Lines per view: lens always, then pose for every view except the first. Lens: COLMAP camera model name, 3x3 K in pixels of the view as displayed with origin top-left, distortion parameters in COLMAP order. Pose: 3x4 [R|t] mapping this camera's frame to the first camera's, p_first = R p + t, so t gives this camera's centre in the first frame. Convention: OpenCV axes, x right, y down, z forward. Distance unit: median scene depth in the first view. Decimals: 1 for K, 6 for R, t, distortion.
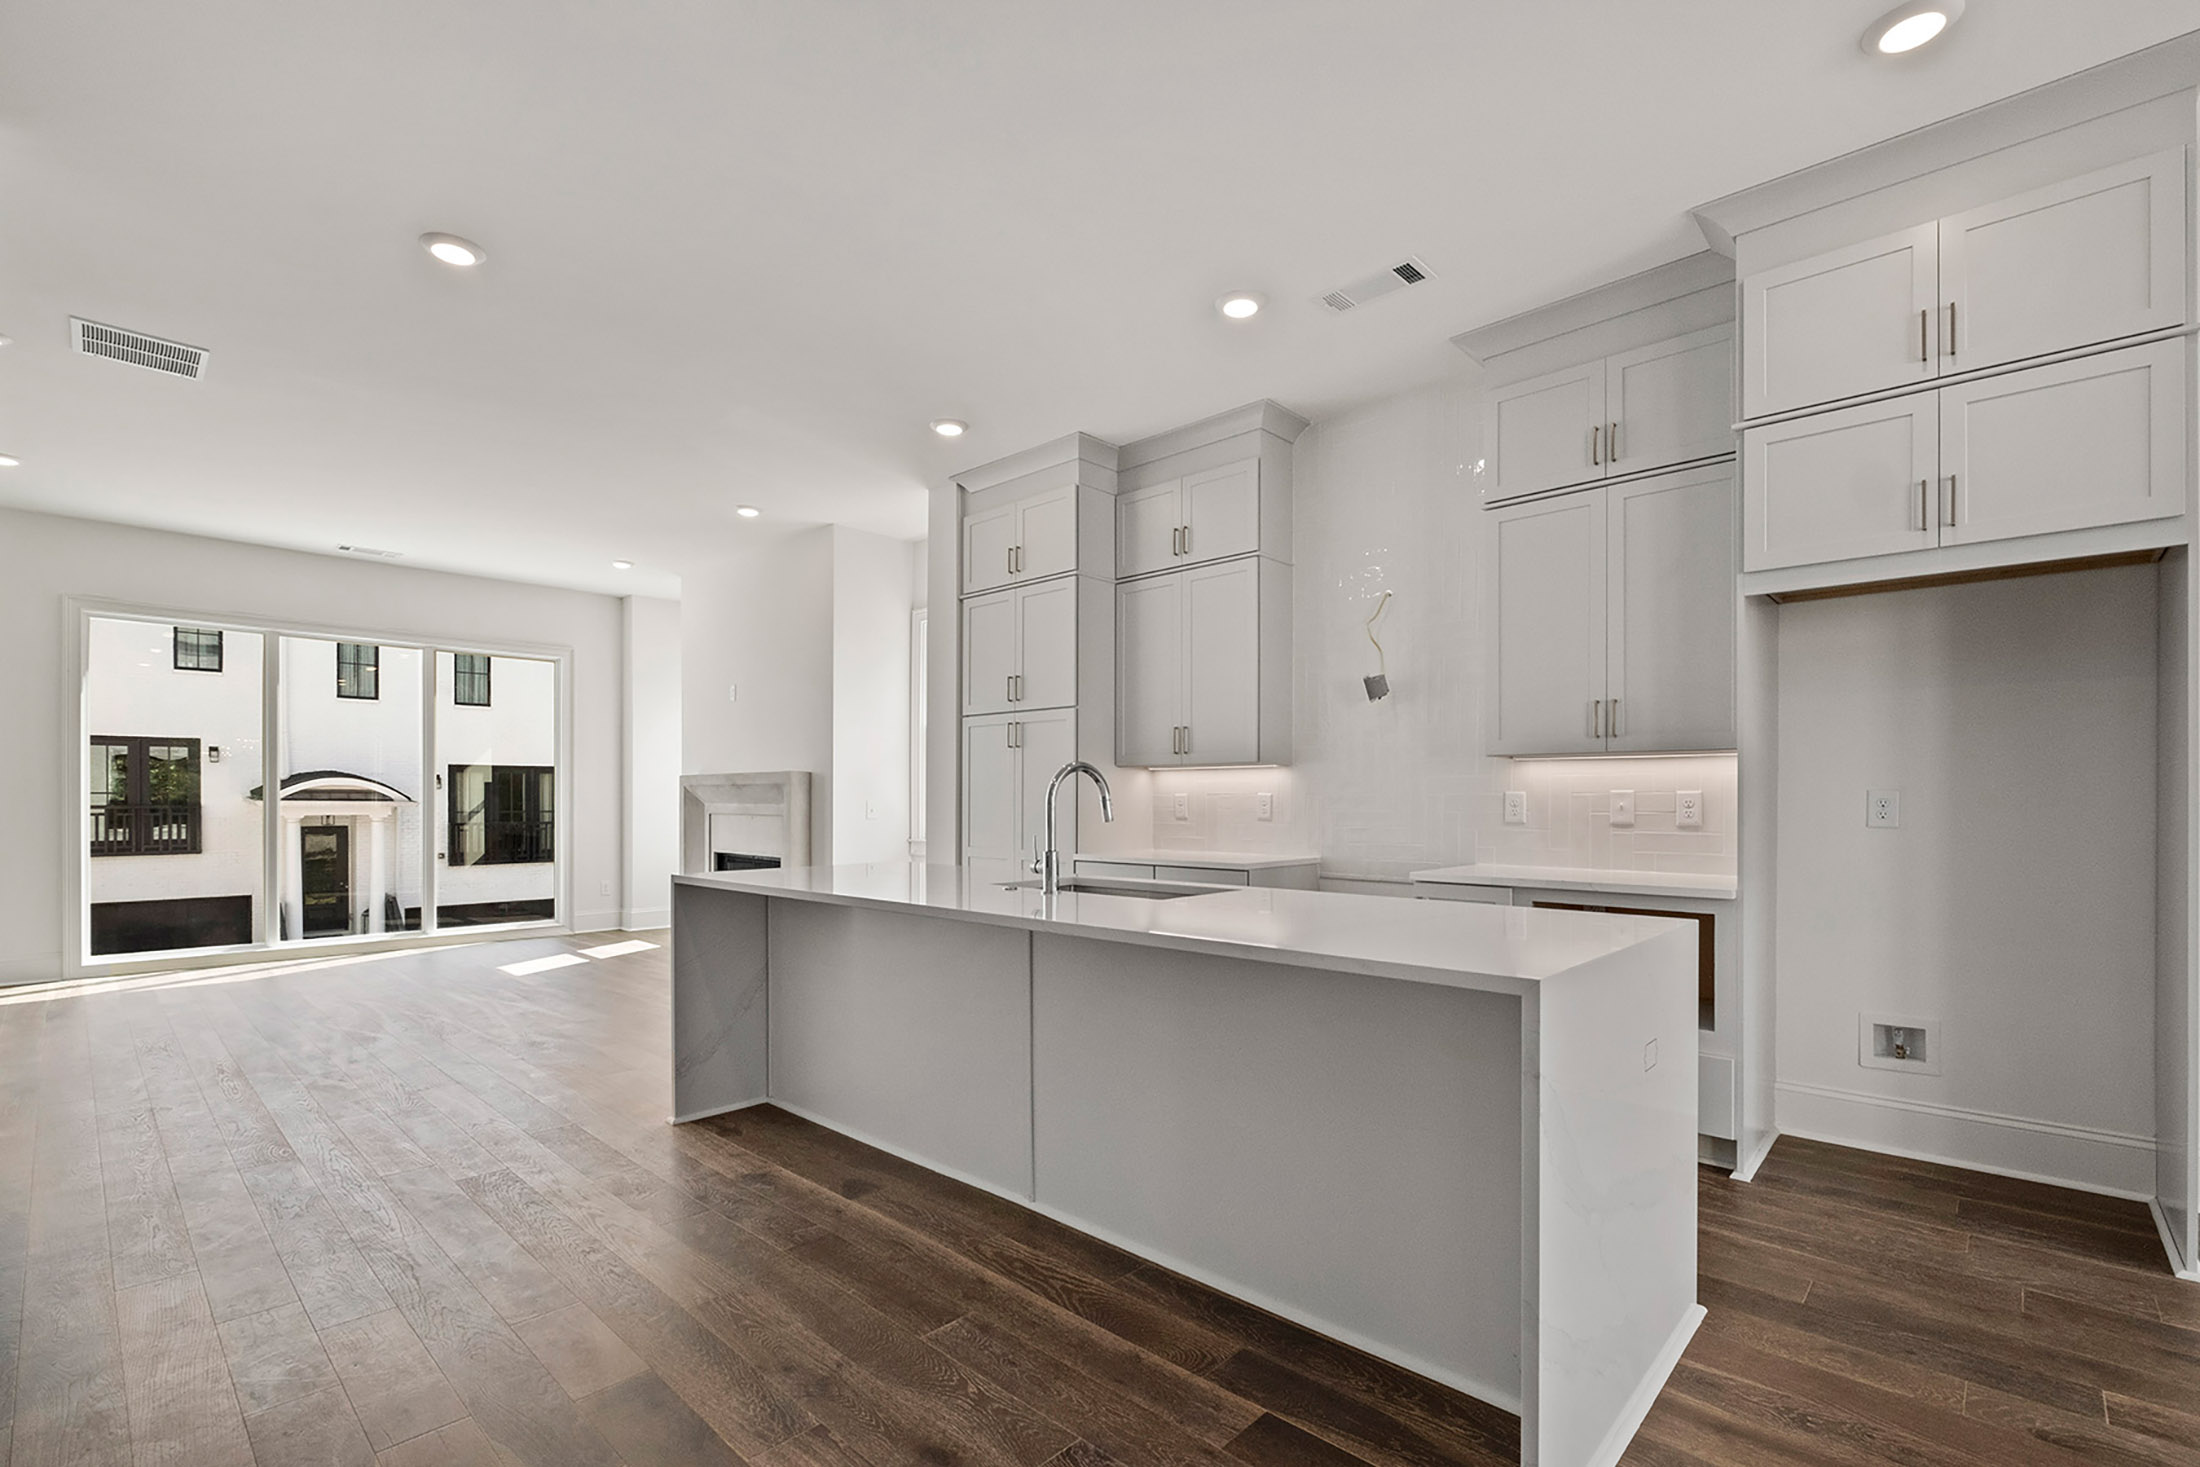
lens RADIAL K [[971.9, 0, 1100.6], [0, 971.9, 790.6], [0, 0, 1]] dist [-0.001283, -0.000856]
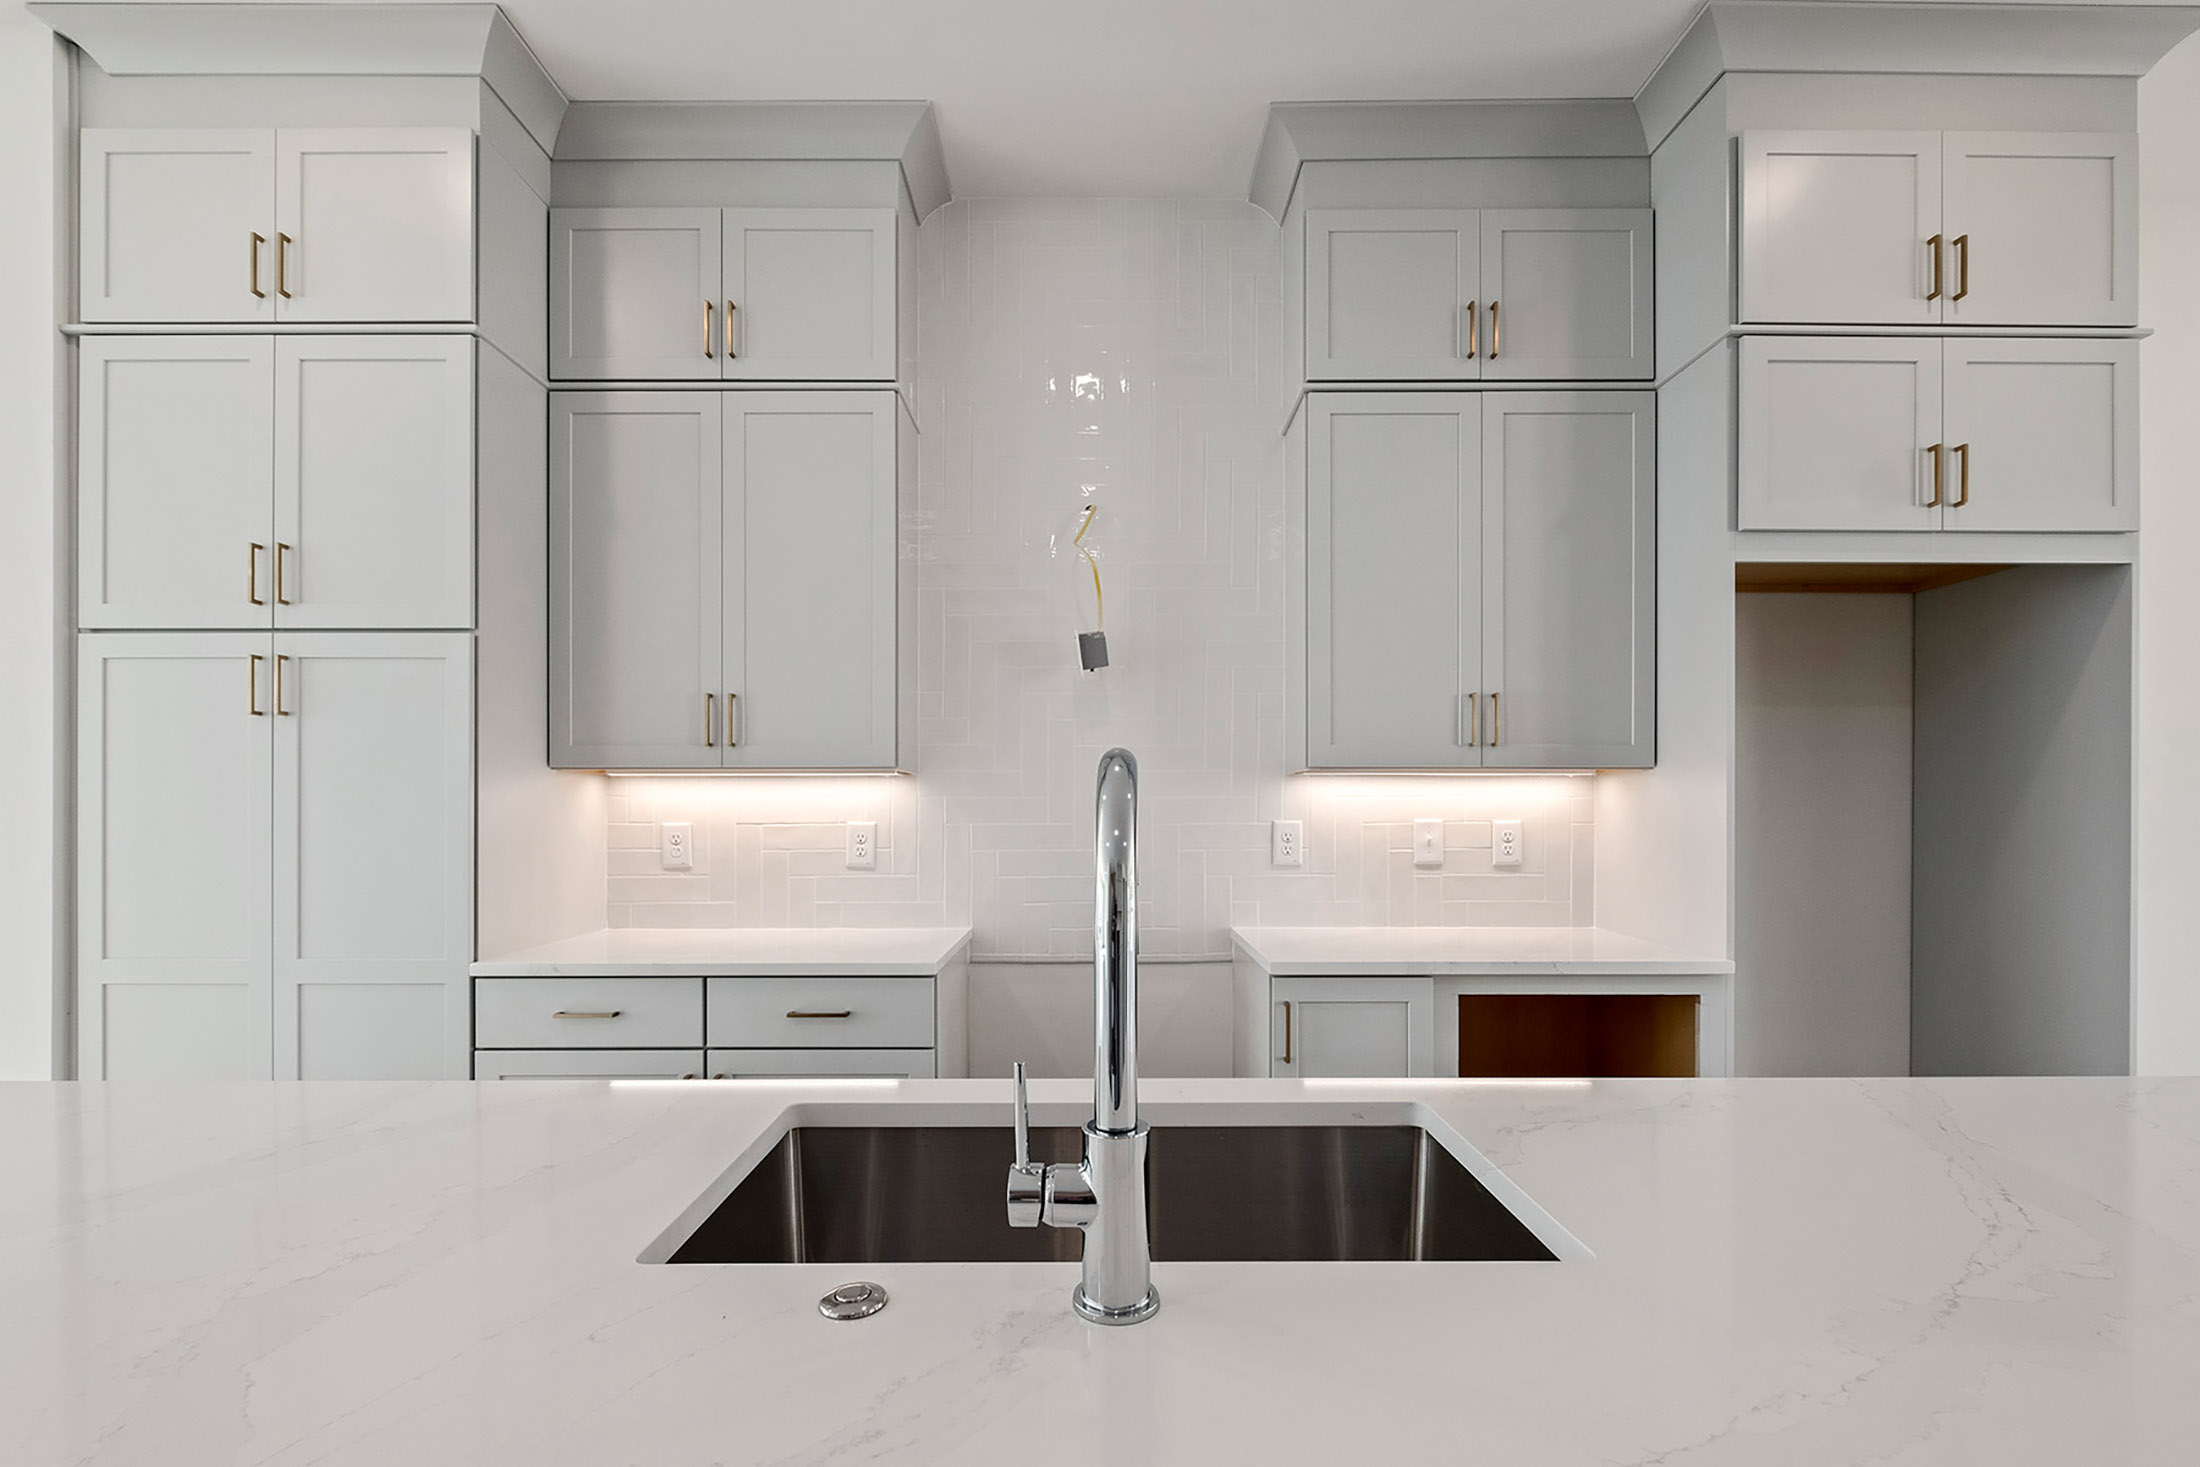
lens RADIAL K [[993.8, 0, 1098.3], [0, 993.8, 807.7], [0, 0, 1]] dist [0.003105, -0.004104]
pose [[0.731098, 0.000397, 0.682273, -0.137942], [-0.004244, 0.999983, 0.003965, -0.009225], [-0.682260, -0.005795, 0.731087, 0.513172]]
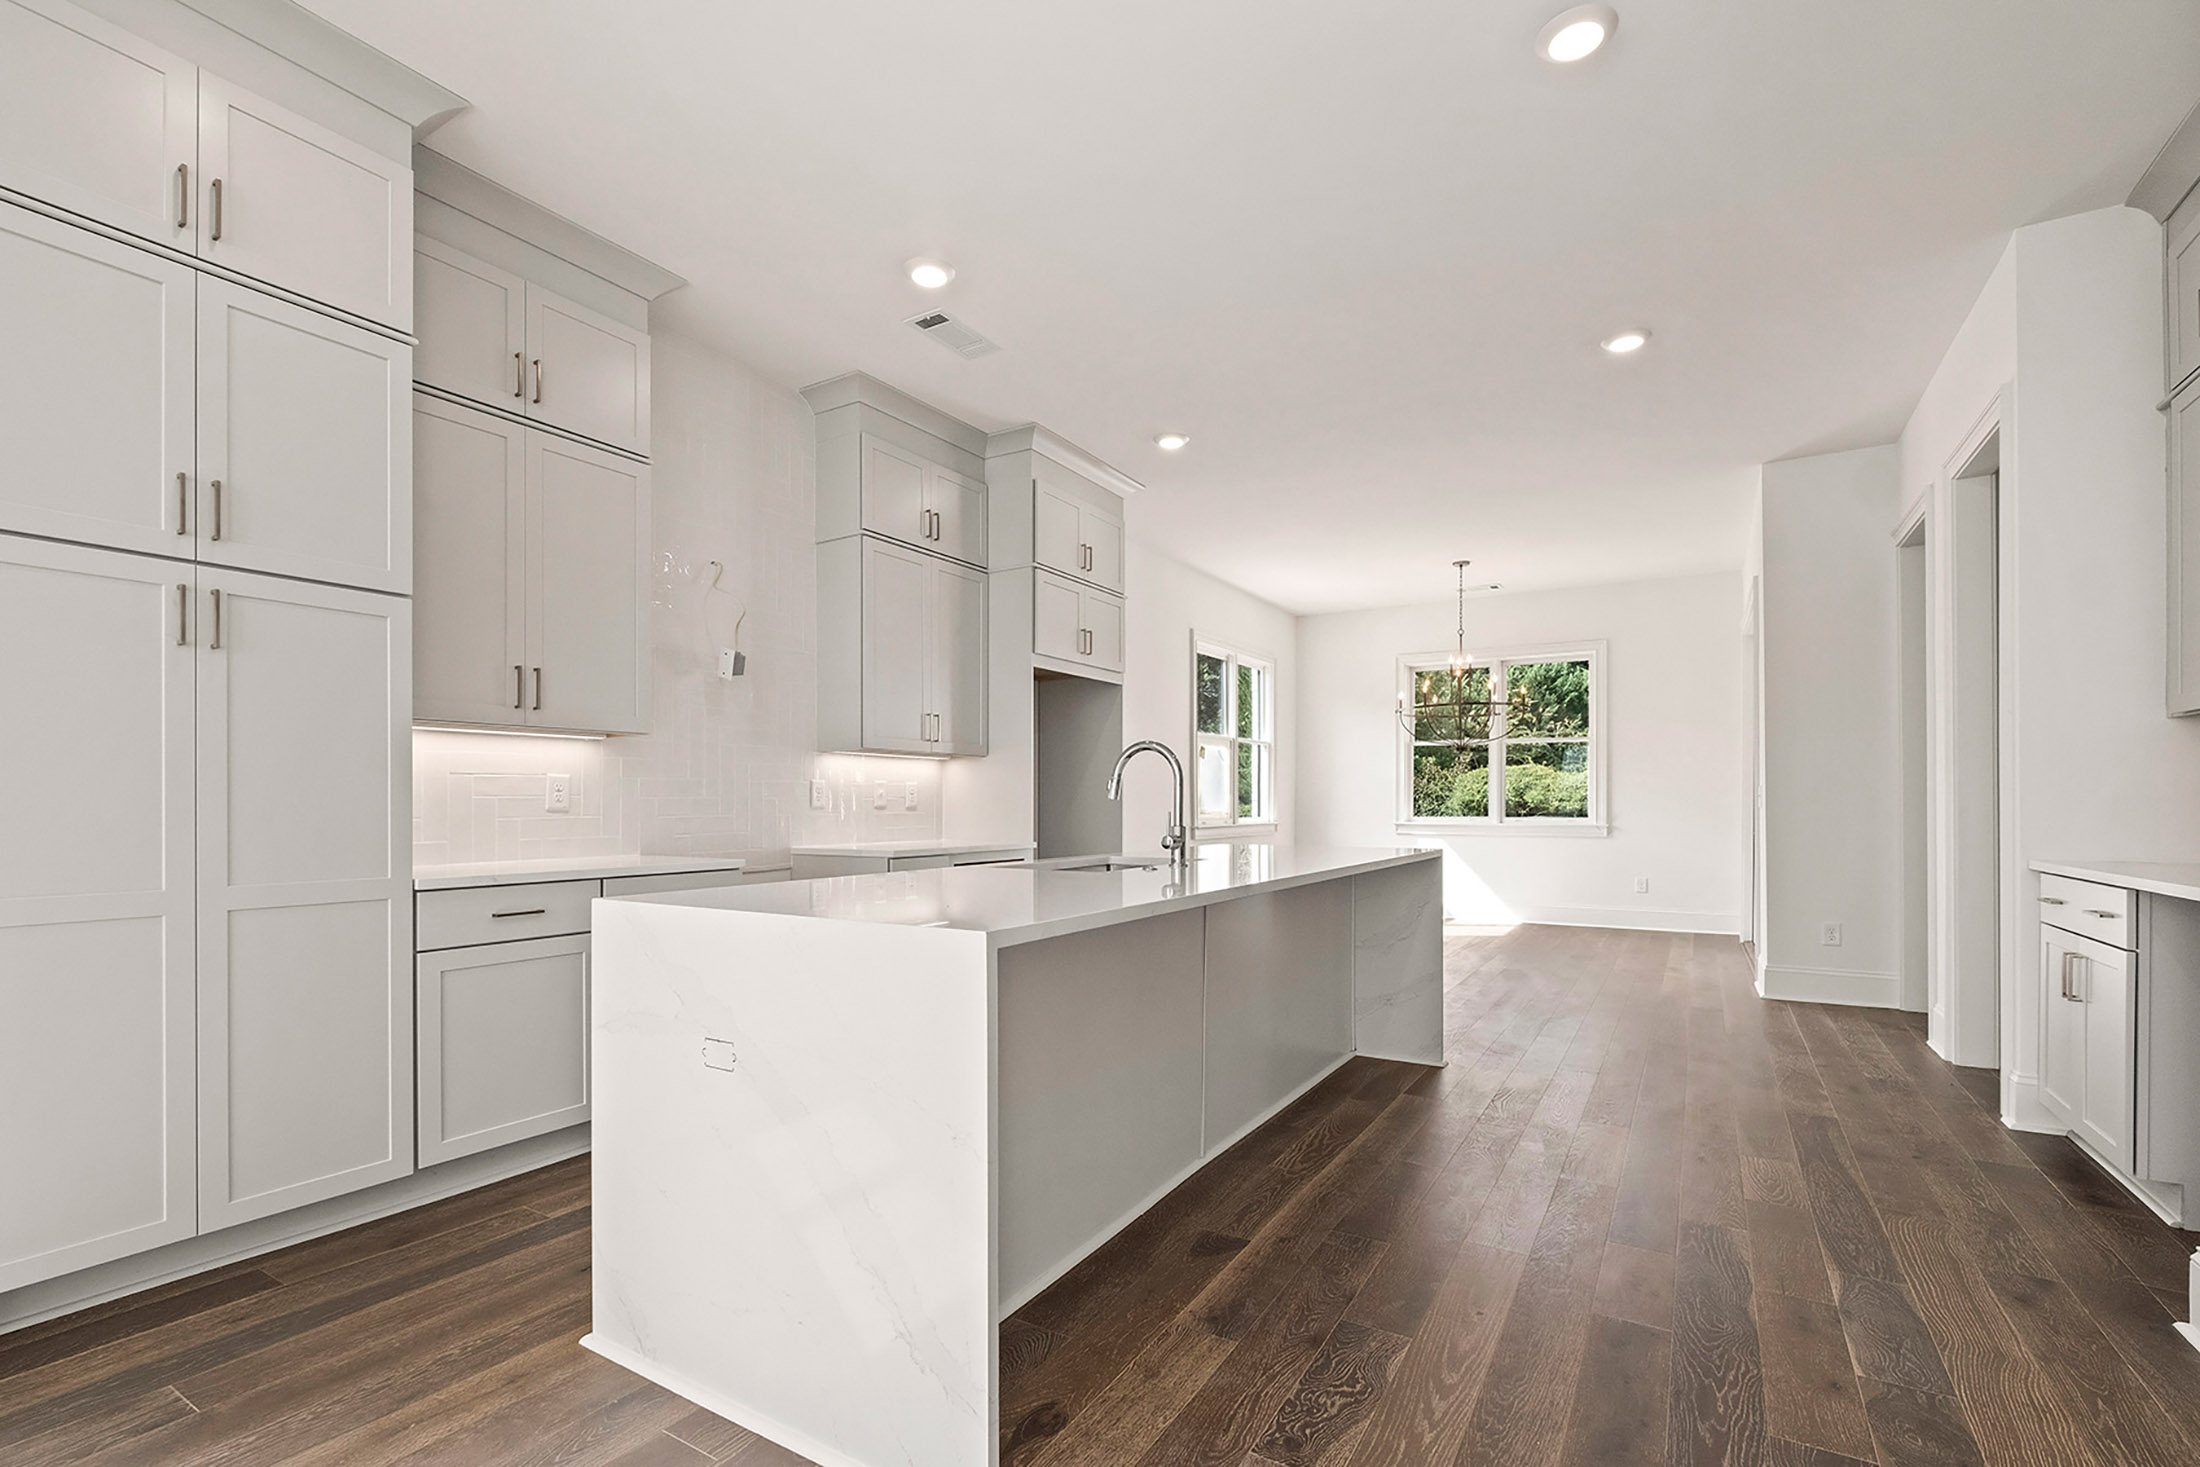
lens RADIAL K [[971.9, 0, 1100.6], [0, 971.9, 790.6], [0, 0, 1]] dist [-0.001283, -0.000856]
pose [[-0.195686, 0.013611, 0.980572, -0.662329], [-0.005497, 0.999873, -0.014976, 0.025298], [-0.980651, -0.008321, -0.195586, 0.802802]]
